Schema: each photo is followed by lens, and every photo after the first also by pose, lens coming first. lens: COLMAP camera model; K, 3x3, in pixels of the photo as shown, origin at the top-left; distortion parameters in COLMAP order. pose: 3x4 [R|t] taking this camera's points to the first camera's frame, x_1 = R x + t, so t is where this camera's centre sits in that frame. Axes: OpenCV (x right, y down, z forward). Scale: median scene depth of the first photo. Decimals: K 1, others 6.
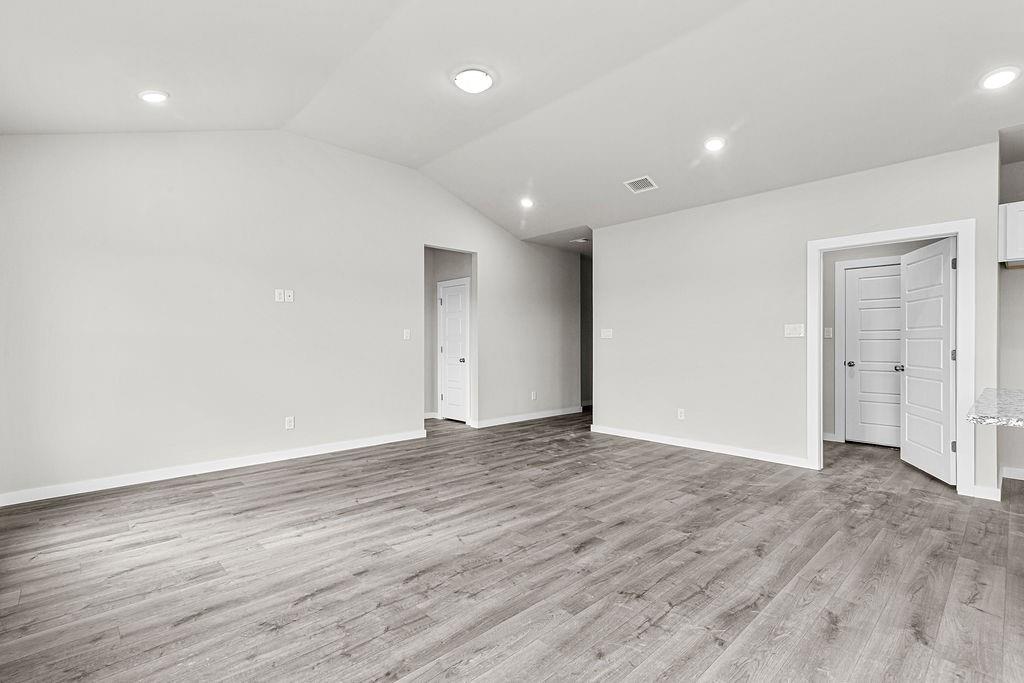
lens RADIAL K [[475.4, 0, 512.0], [0, 475.4, 341.5], [0, 0, 1]] dist [0.017850, 0.000573]
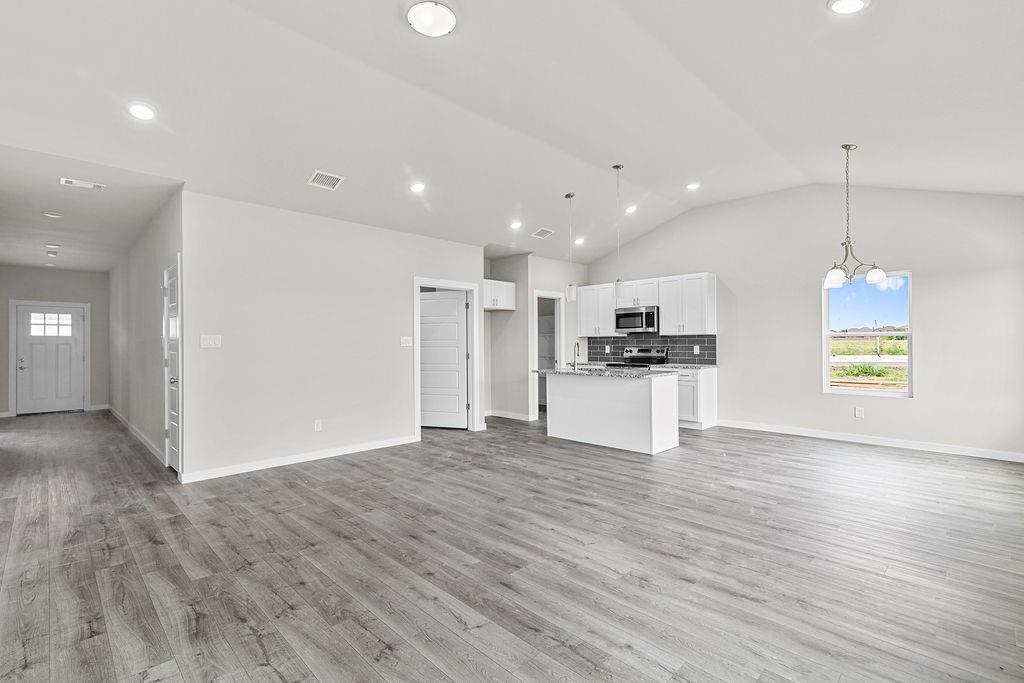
lens RADIAL K [[452.9, 0, 512.0], [0, 452.9, 341.5], [0, 0, 1]] dist [0.008601, -0.000478]
pose [[-0.017149, 0.006892, 0.999829, -0.894634], [0.004598, 0.999966, -0.006814, -0.016884], [-0.999842, 0.004480, -0.017180, 0.966050]]
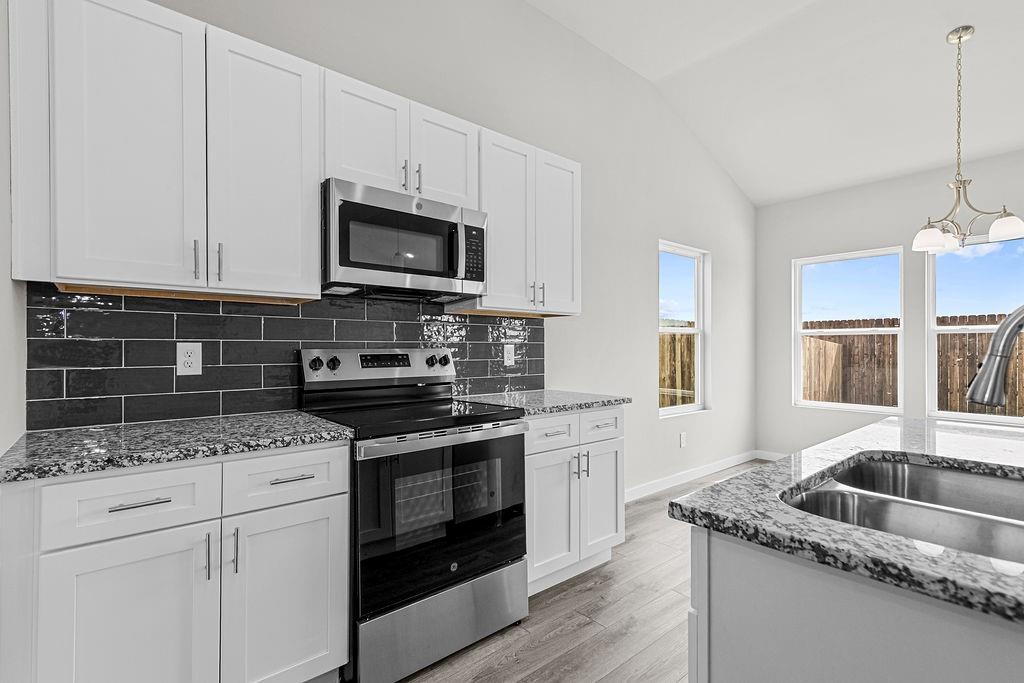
lens RADIAL K [[475.4, 0, 512.0], [0, 475.4, 341.5], [0, 0, 1]] dist [0.017850, 0.000573]
pose [[-0.999012, 0.001666, 0.044399, 1.139272], [0.000984, 0.999881, -0.015369, 0.000390], [-0.044420, -0.015310, -0.998896, 0.952863]]
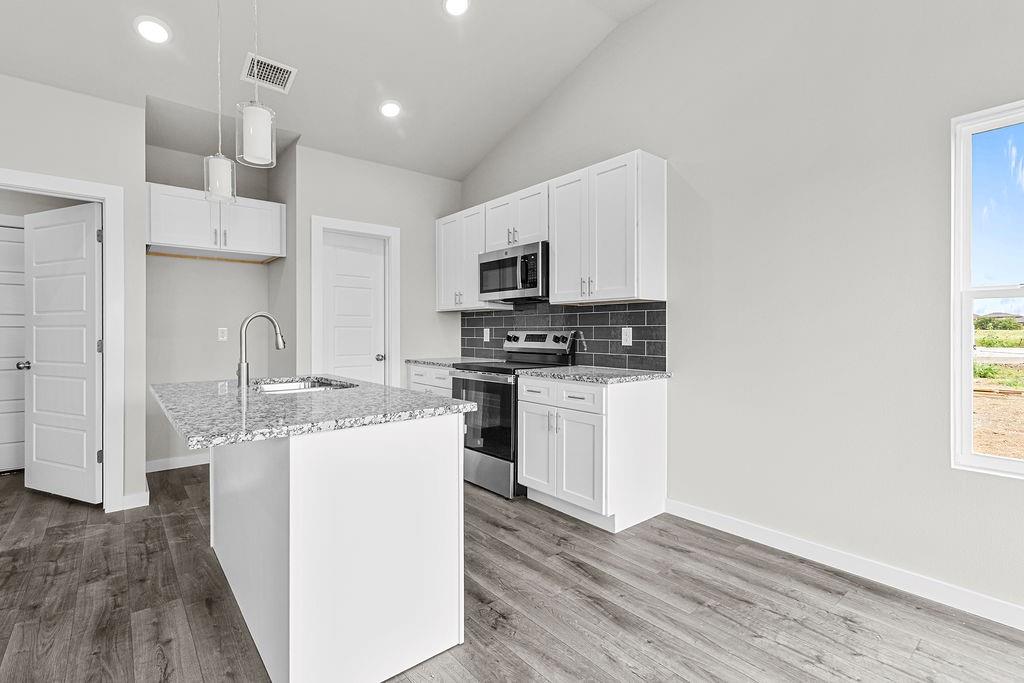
lens RADIAL K [[464.6, 0, 486.5], [0, 464.6, 333.5], [0, 0, 1]] dist [0.009789, 0.000007]
pose [[0.080764, -0.004030, 0.996725, 0.183743], [-0.002777, 0.999987, 0.004268, 0.001423], [-0.996729, -0.003113, 0.080751, 0.298961]]
